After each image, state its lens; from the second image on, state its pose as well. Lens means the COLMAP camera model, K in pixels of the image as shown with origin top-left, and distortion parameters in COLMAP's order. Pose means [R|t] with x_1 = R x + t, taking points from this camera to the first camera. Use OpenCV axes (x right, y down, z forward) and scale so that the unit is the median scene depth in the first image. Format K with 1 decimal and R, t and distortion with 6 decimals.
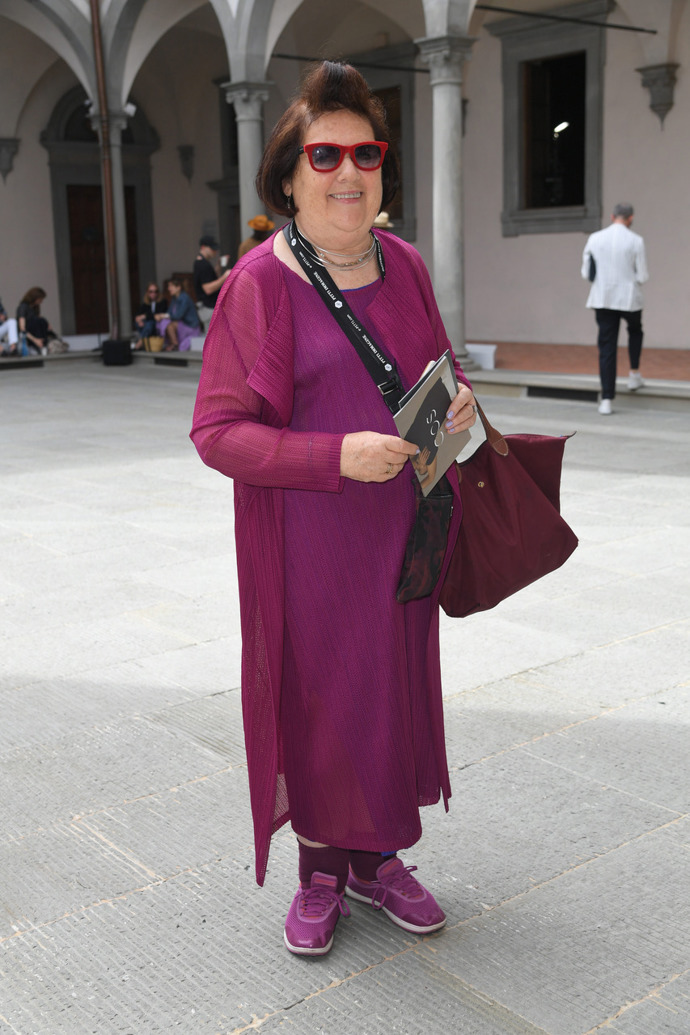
lens RADIAL K [[1262.8, 0, 345.0], [0, 1262.8, 517.5], [0, 0, 1]] dist [-0.014793, 0.037375]
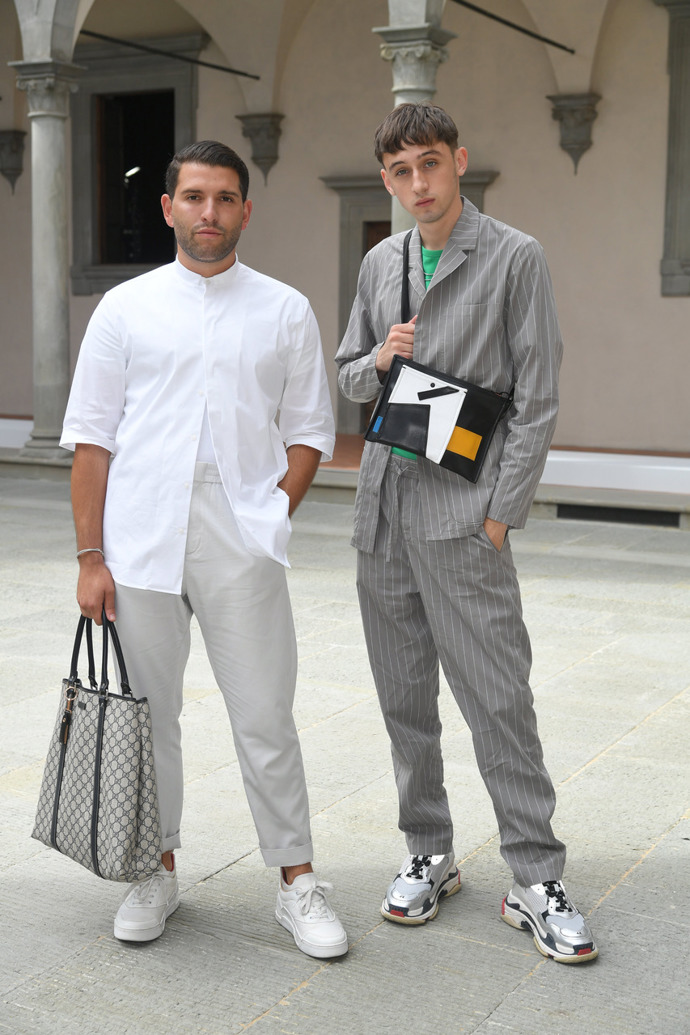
lens RADIAL K [[1505.4, 0, 345.0], [0, 1505.4, 517.5], [0, 0, 1]] dist [-0.040666, 0.114178]
pose [[0.927300, -0.012549, 0.374108, -0.104789], [0.037720, 0.997483, -0.060037, -0.008473], [-0.372413, 0.069784, 0.925440, 0.015302]]
